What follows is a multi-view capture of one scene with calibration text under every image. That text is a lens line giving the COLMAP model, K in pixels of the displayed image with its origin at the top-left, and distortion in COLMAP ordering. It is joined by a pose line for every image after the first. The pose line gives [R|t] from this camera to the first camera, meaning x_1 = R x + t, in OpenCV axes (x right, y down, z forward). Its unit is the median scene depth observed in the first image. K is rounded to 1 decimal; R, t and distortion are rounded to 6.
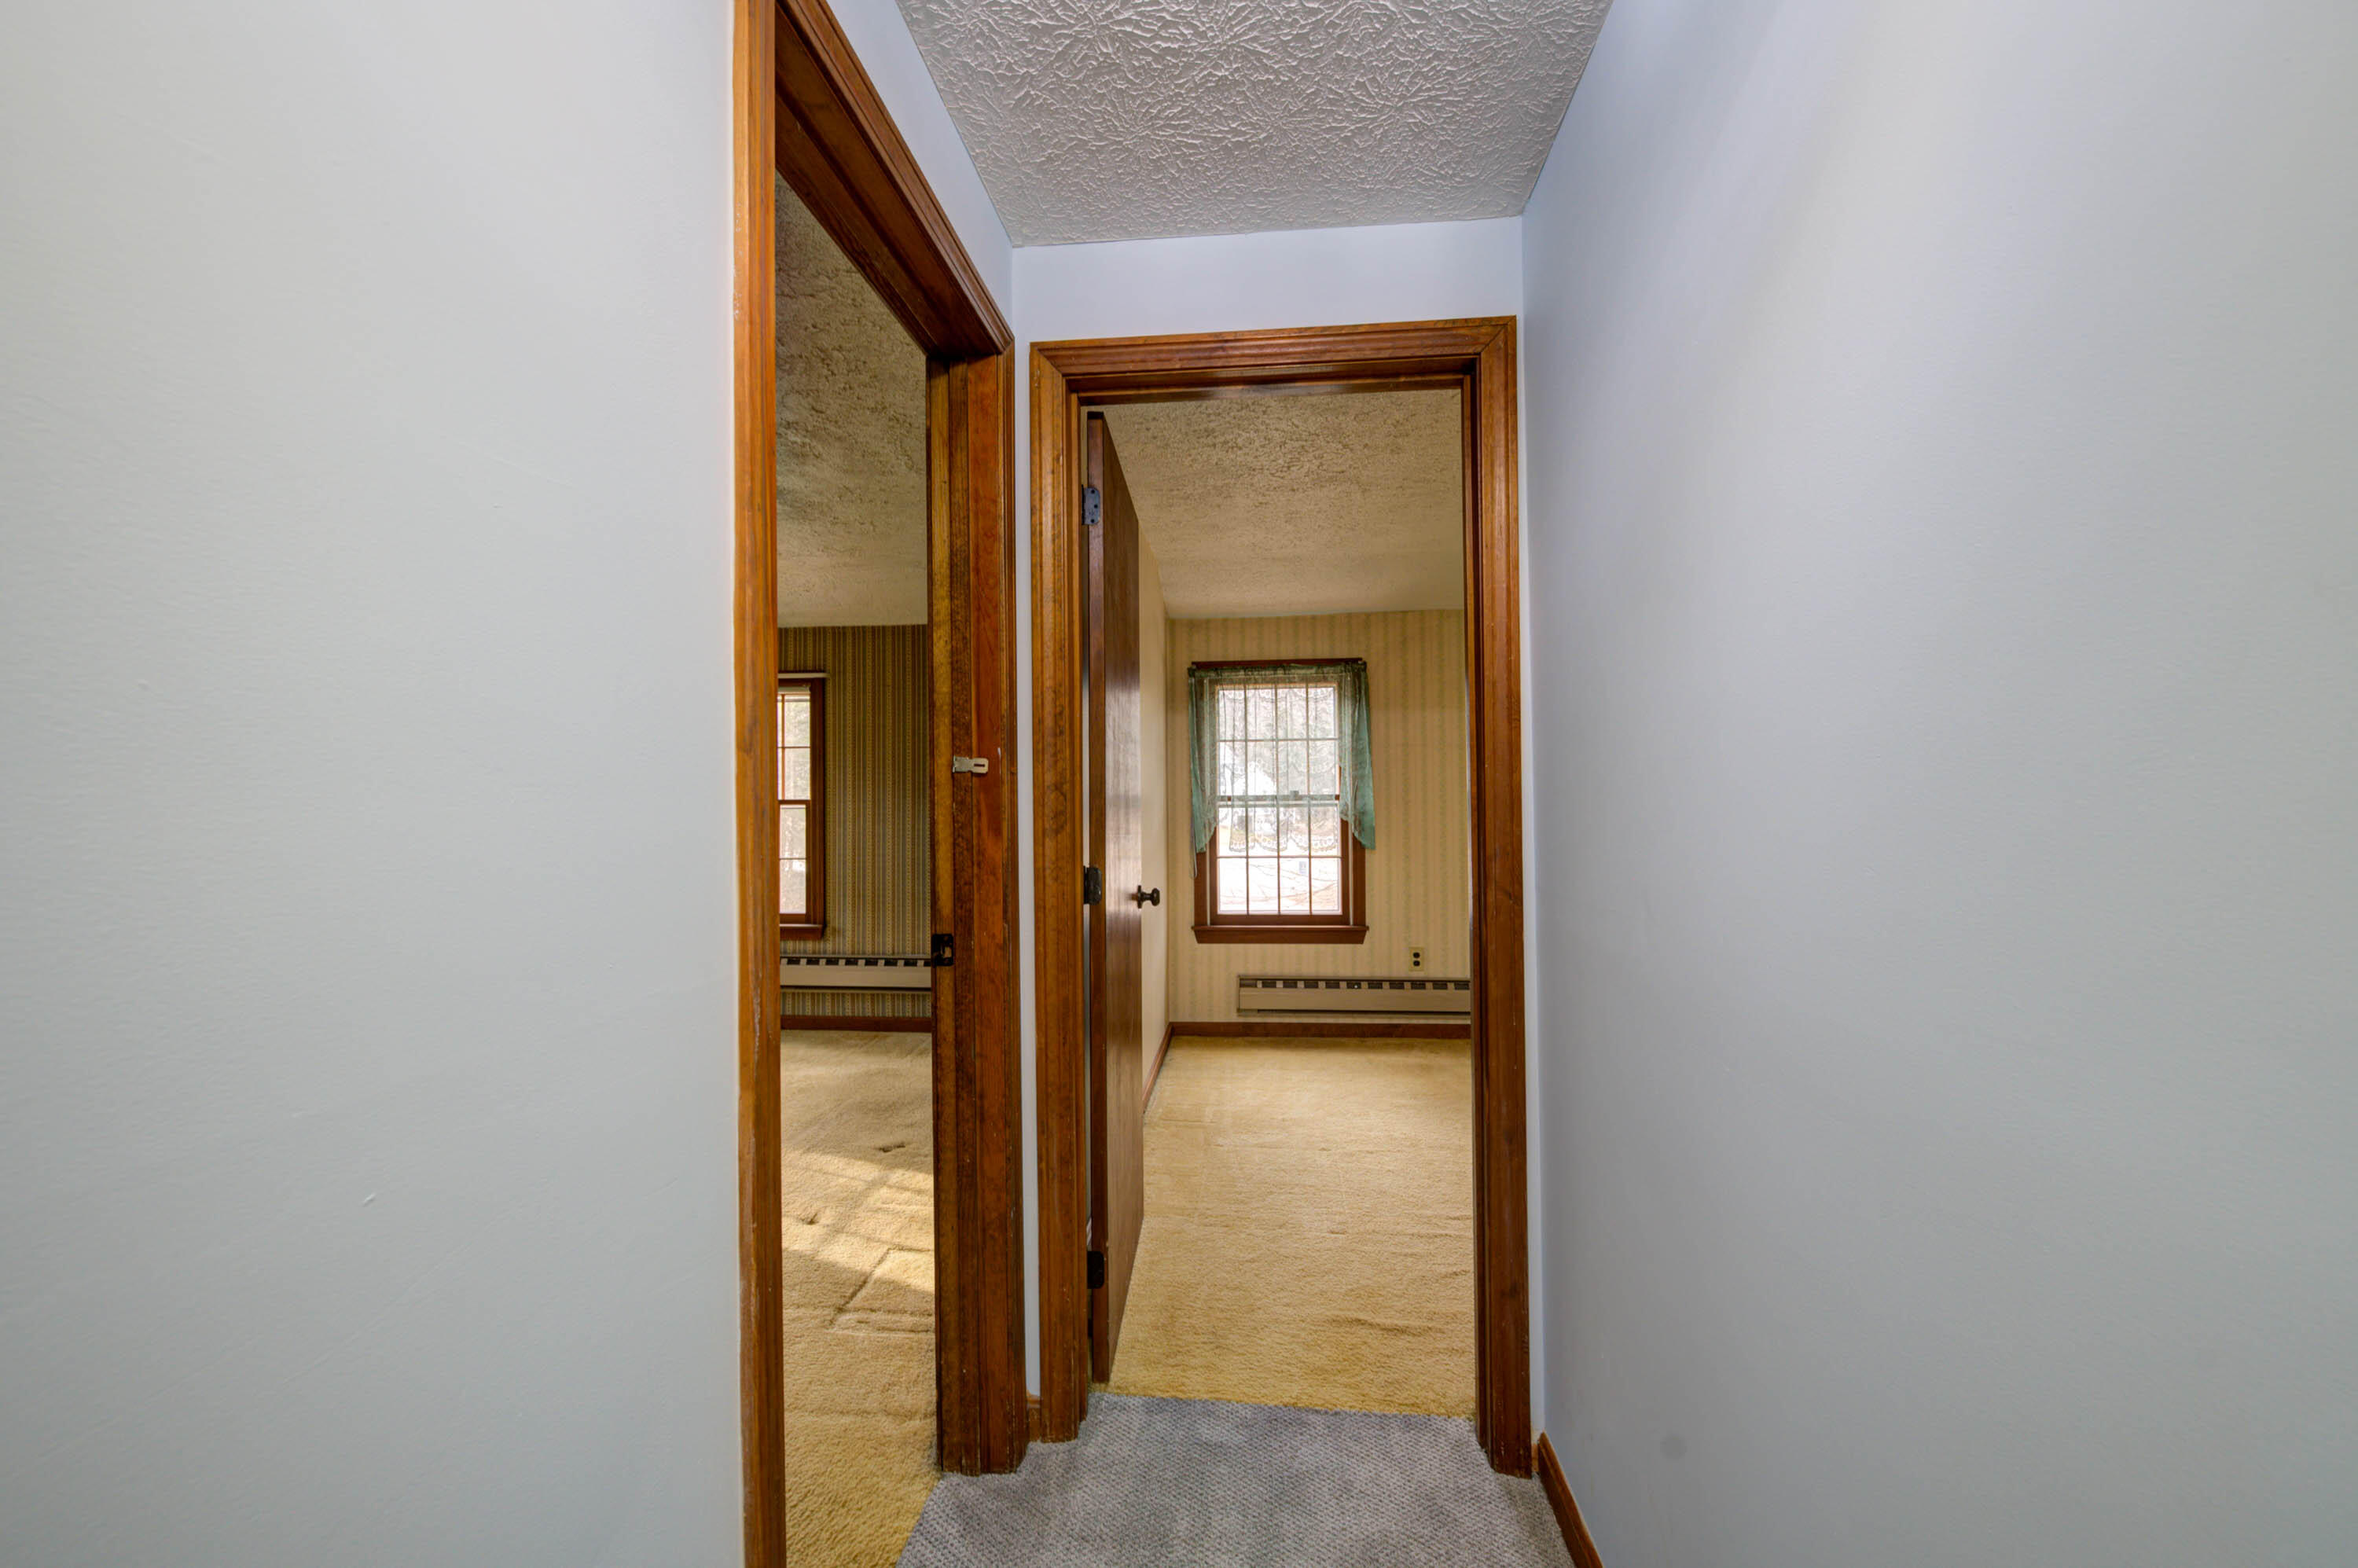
lens RADIAL K [[930.5, 0, 1176.2], [0, 930.5, 777.3], [0, 0, 1]] dist [-0.000120, -0.000847]
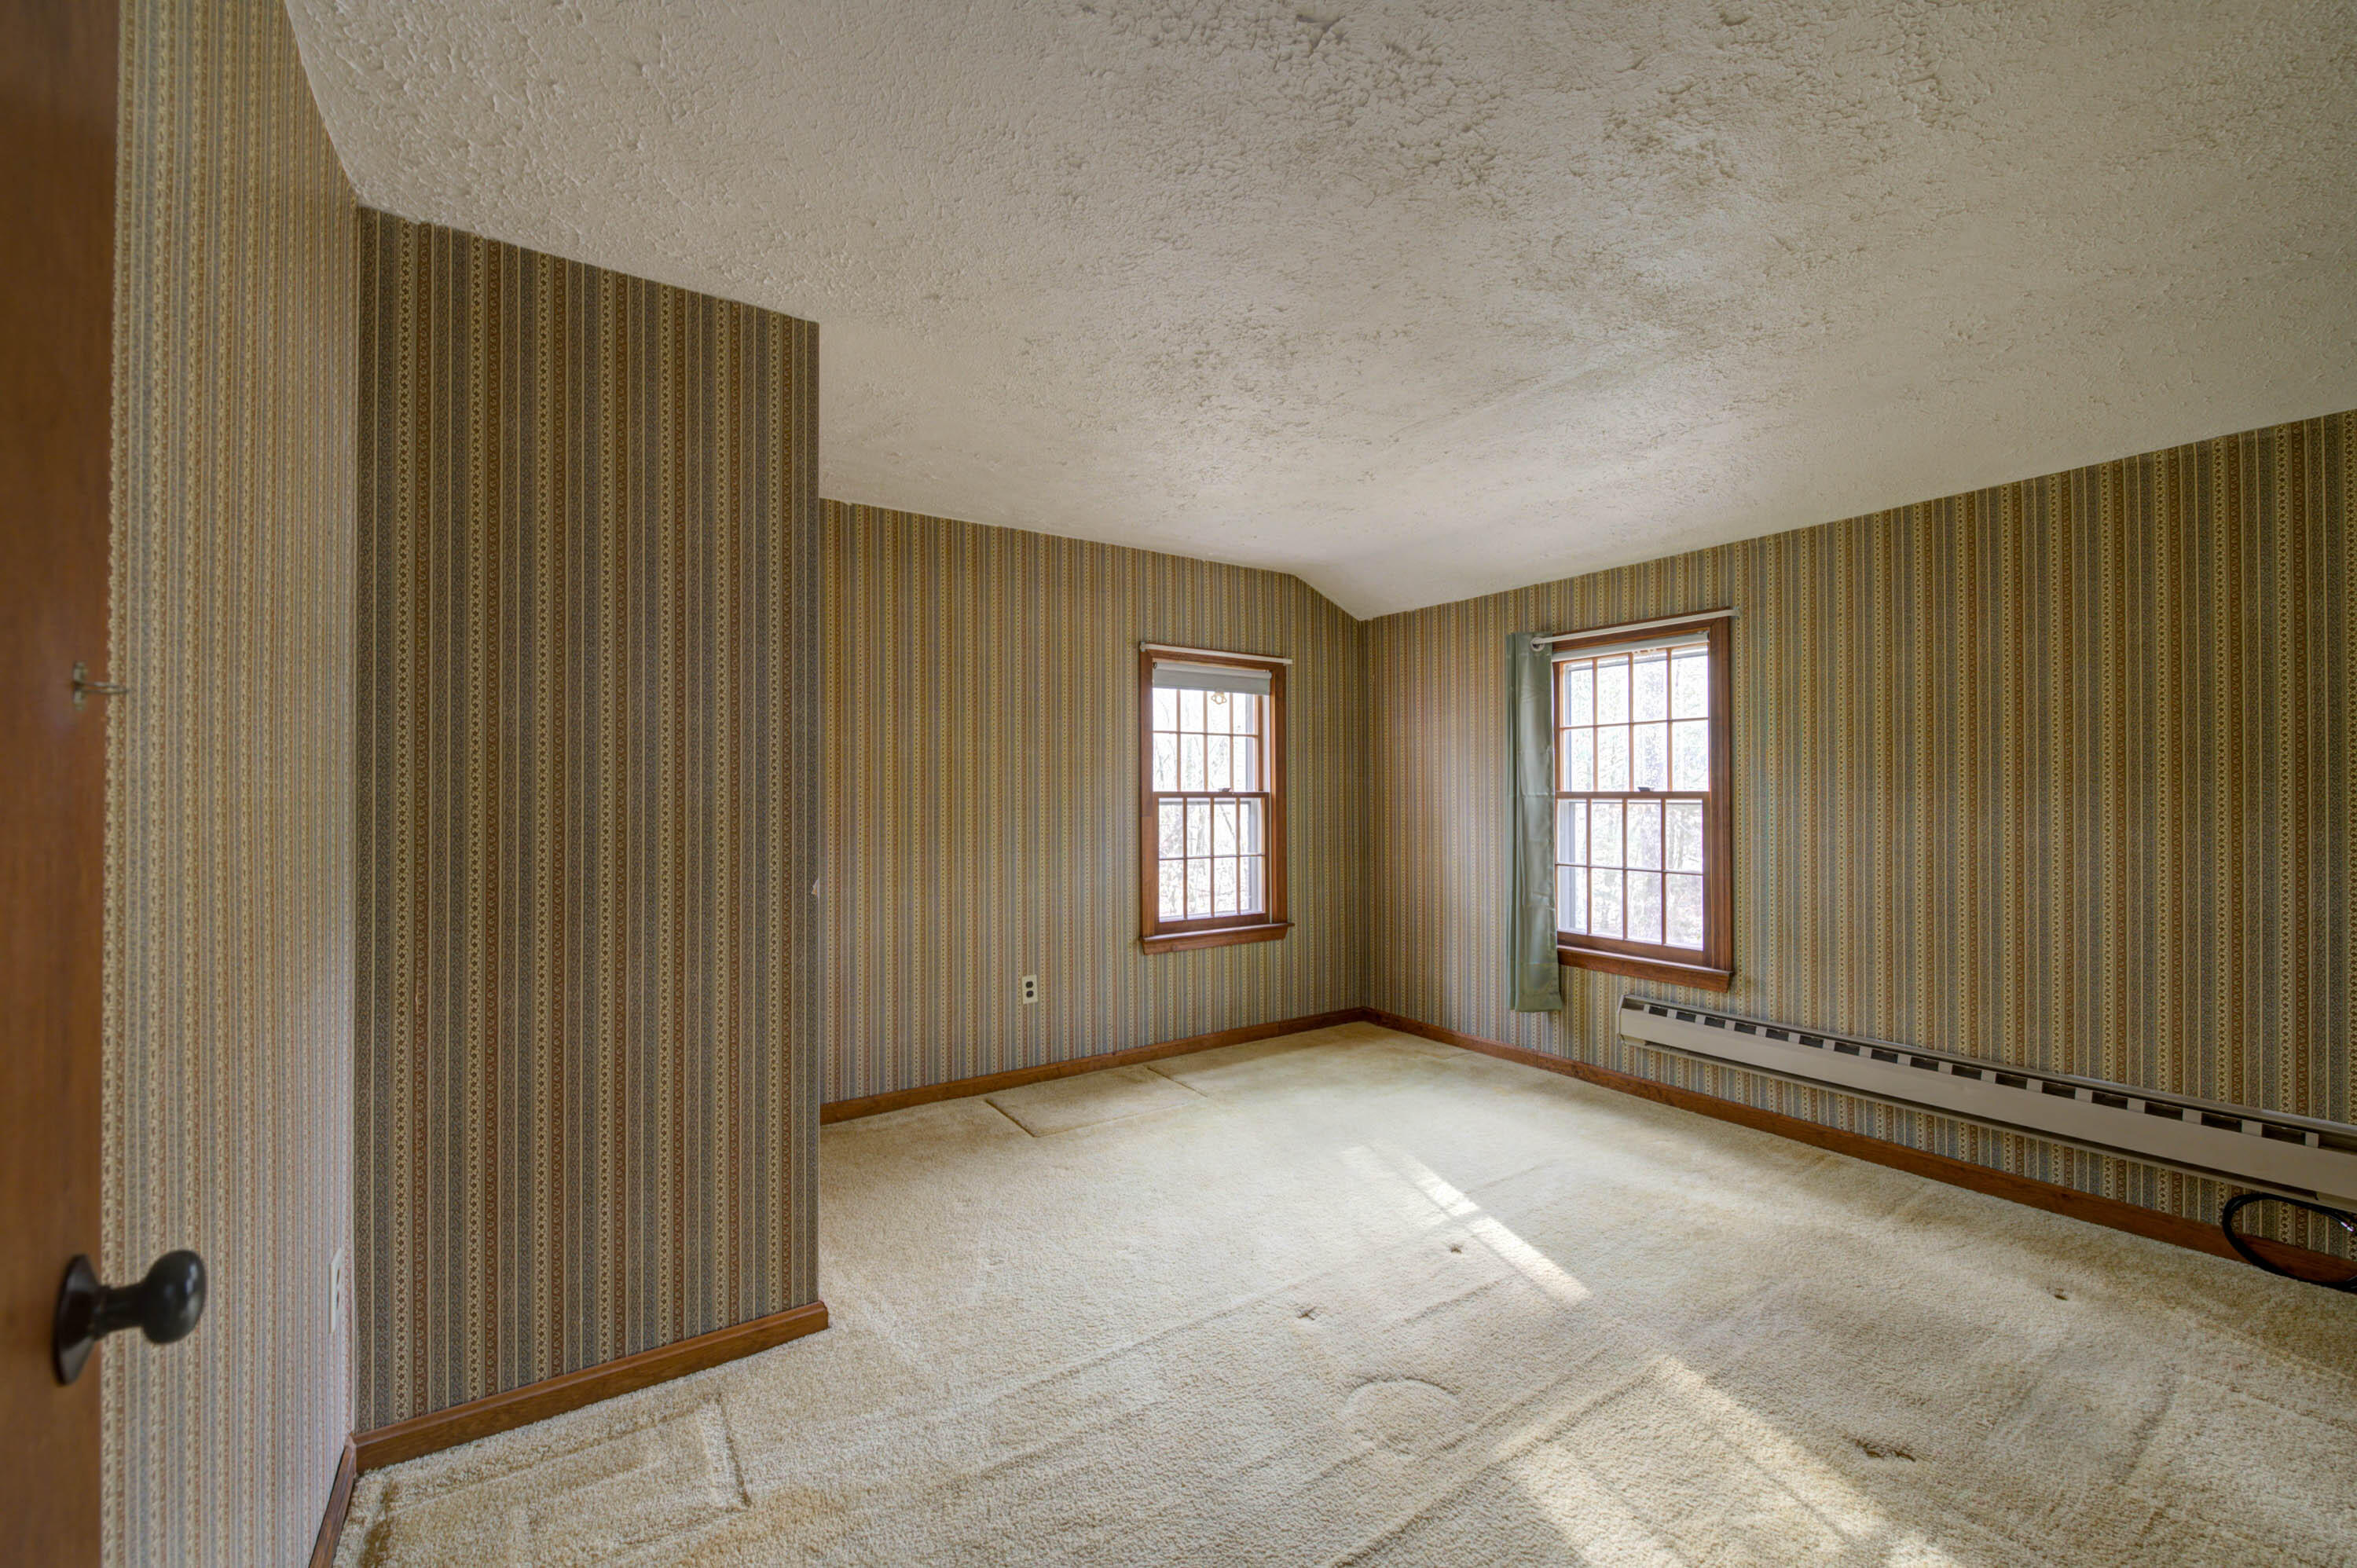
lens RADIAL K [[930.0, 0, 1168.8], [0, 930.0, 782.7], [0, 0, 1]] dist [-0.000120, -0.000847]
pose [[0.624965, 0.001819, -0.780651, -0.098086], [0.011818, 0.999861, 0.011791, 0.004119], [0.780563, -0.016595, 0.624856, 0.237049]]
